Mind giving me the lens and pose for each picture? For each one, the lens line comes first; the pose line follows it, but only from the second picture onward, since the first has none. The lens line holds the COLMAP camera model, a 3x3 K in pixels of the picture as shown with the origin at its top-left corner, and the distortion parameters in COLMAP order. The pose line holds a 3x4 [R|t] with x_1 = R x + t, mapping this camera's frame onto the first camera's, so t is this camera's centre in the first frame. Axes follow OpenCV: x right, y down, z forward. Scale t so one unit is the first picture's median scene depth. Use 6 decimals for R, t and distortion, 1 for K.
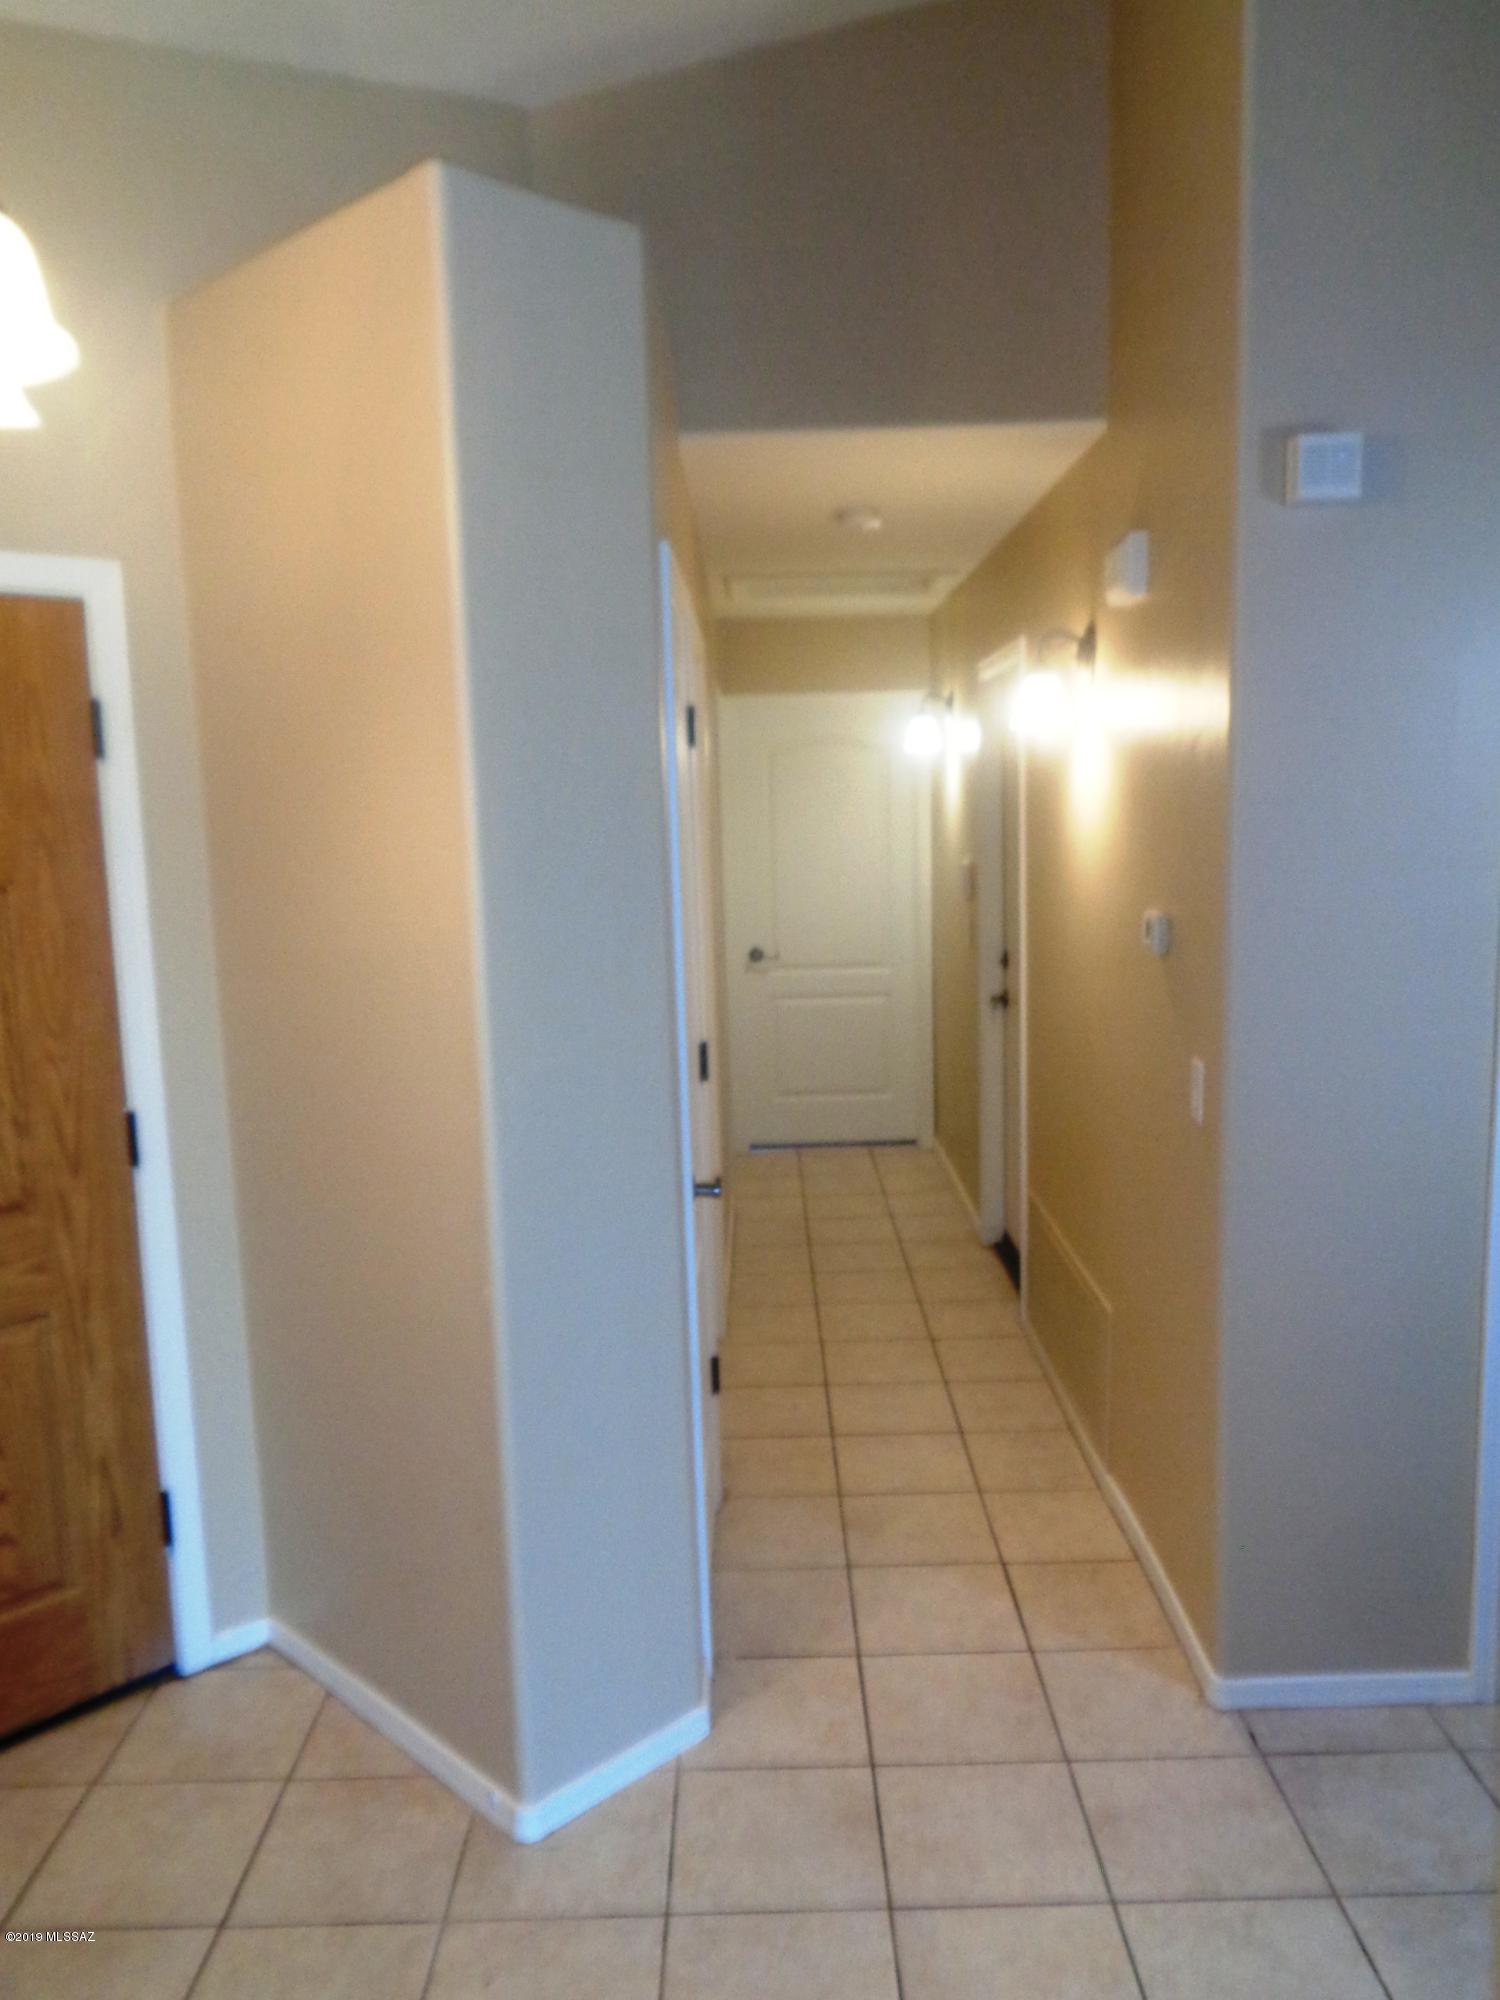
lens RADIAL K [[1506.7, 0, 755.9], [0, 1506.7, 1010.5], [0, 0, 1]] dist [0.007812, 0.002986]
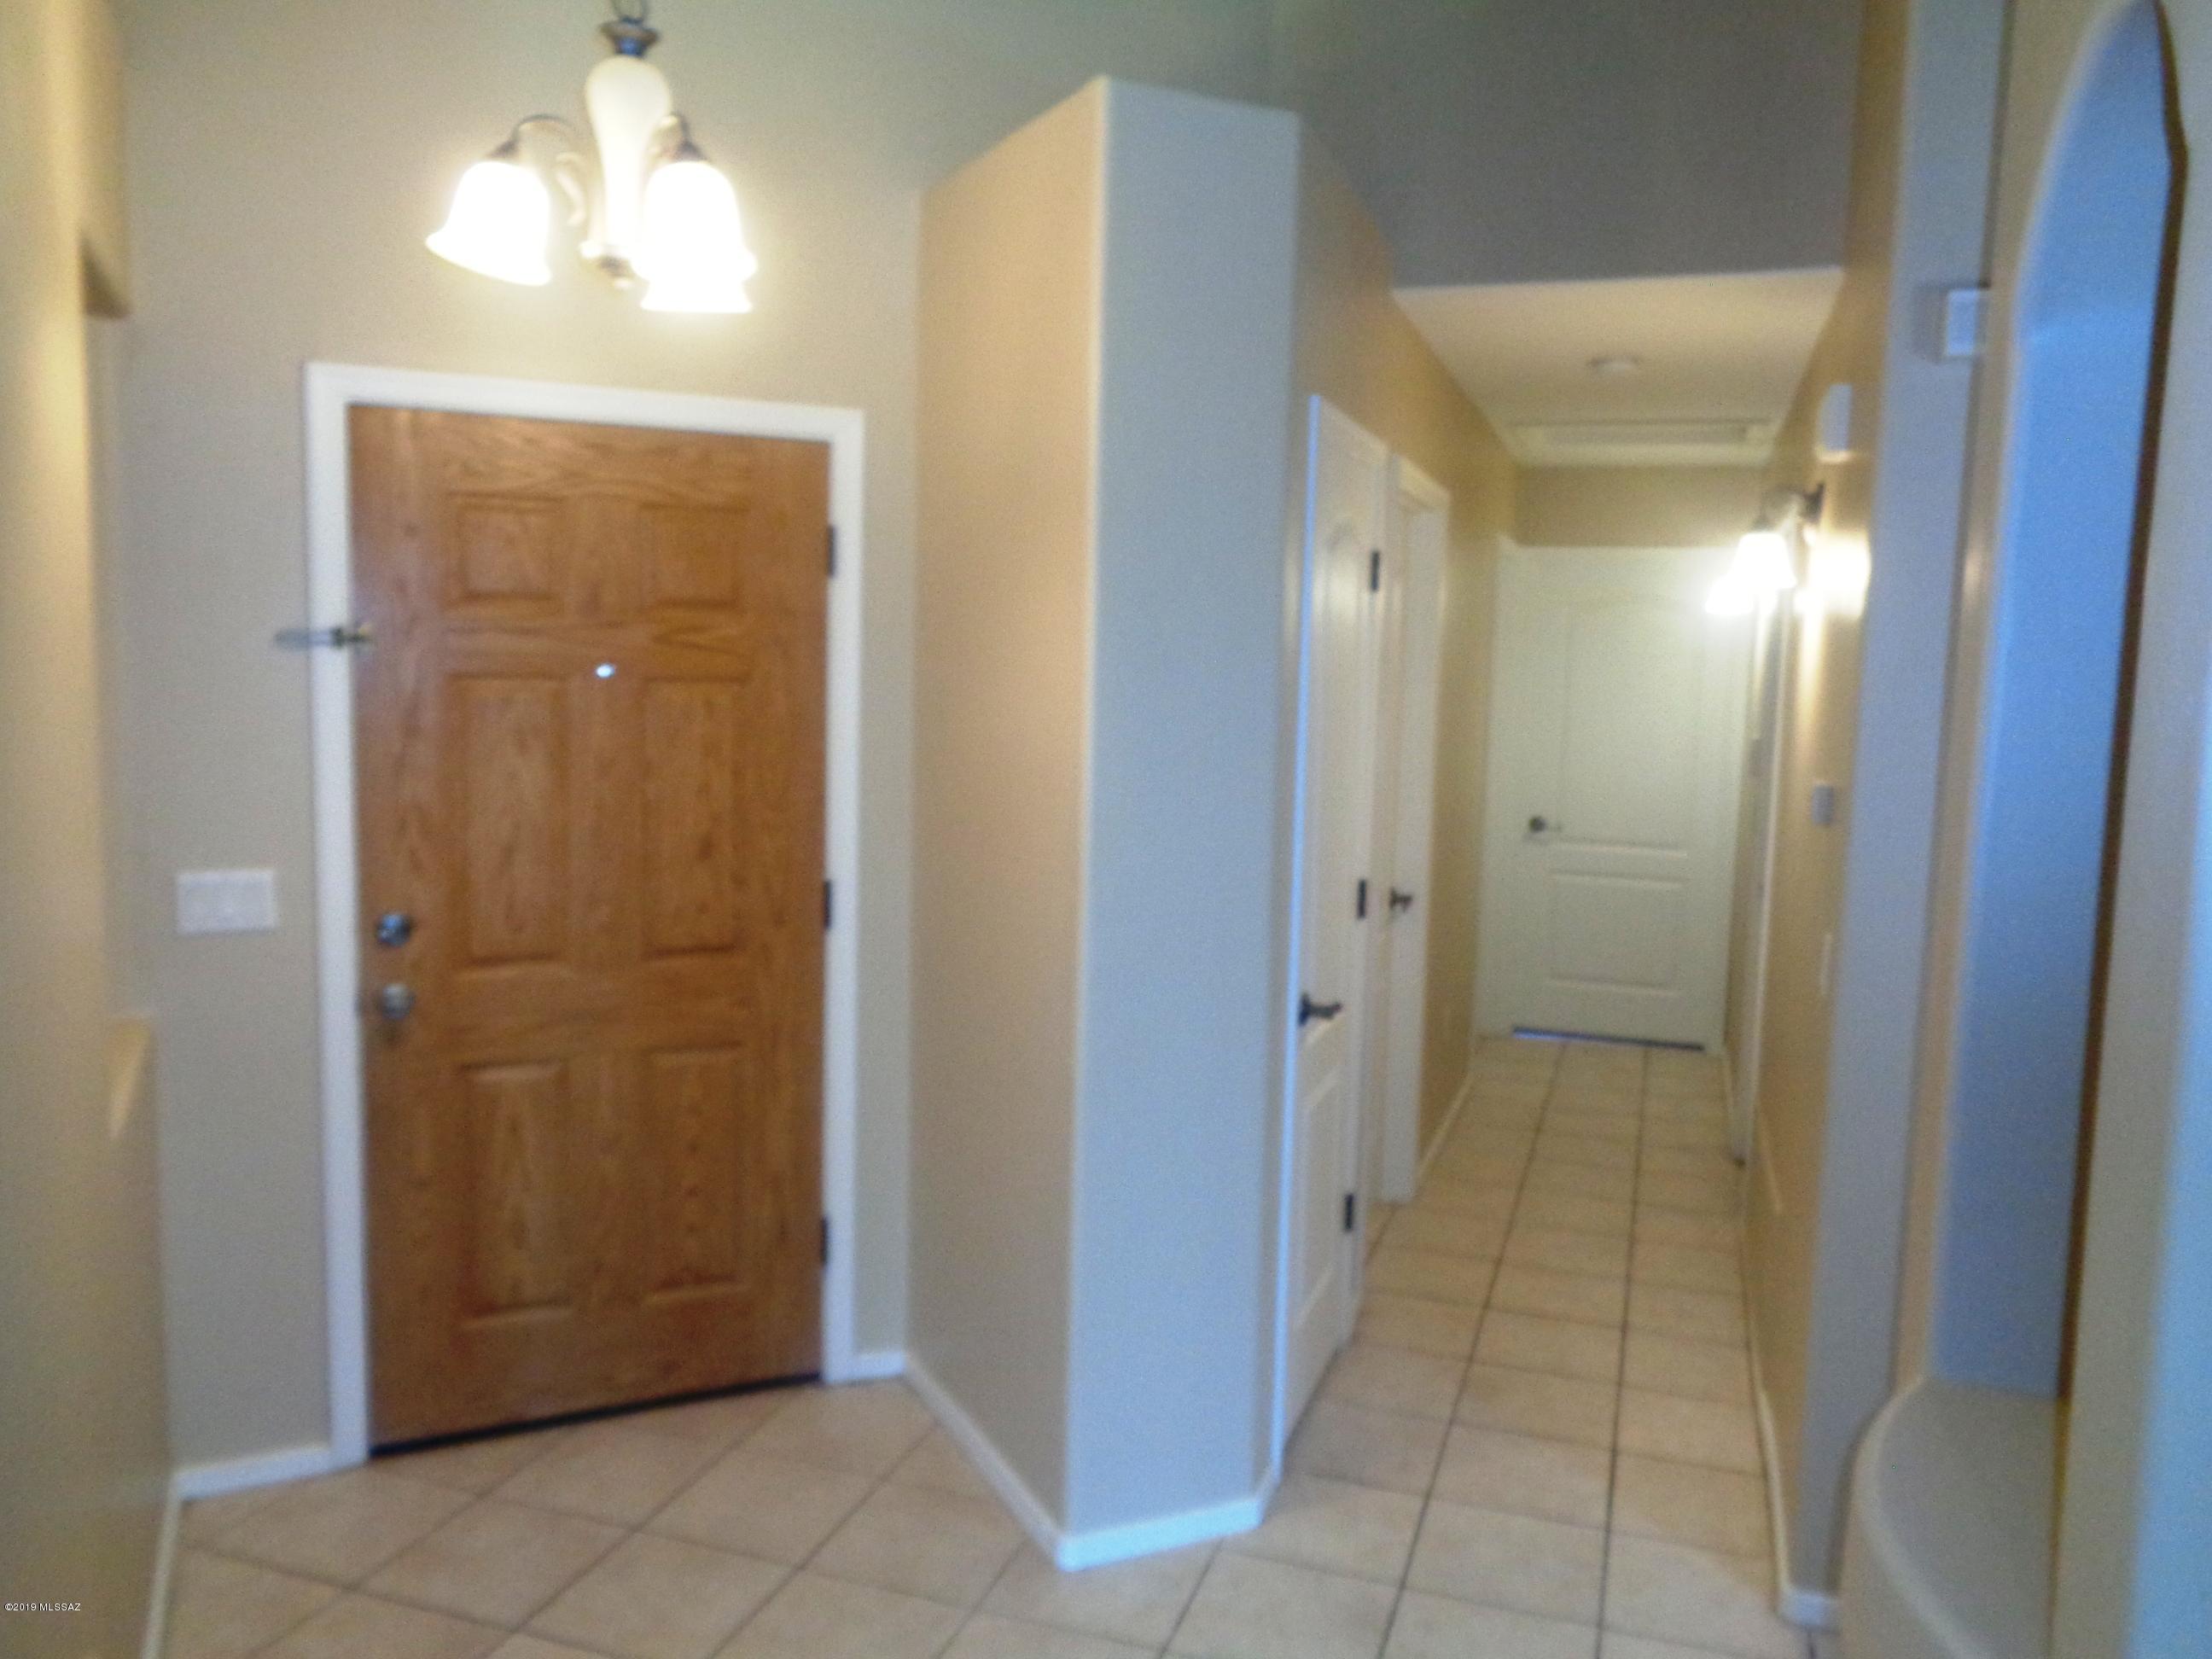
lens RADIAL K [[1666.4, 0, 1111.2], [0, 1666.4, 830.9], [0, 0, 1]] dist [0.007812, 0.002986]
pose [[0.944444, 0.088788, -0.316454, 0.188583], [-0.099806, 0.994830, -0.018748, 0.030990], [0.313153, 0.049291, 0.948423, -0.144236]]
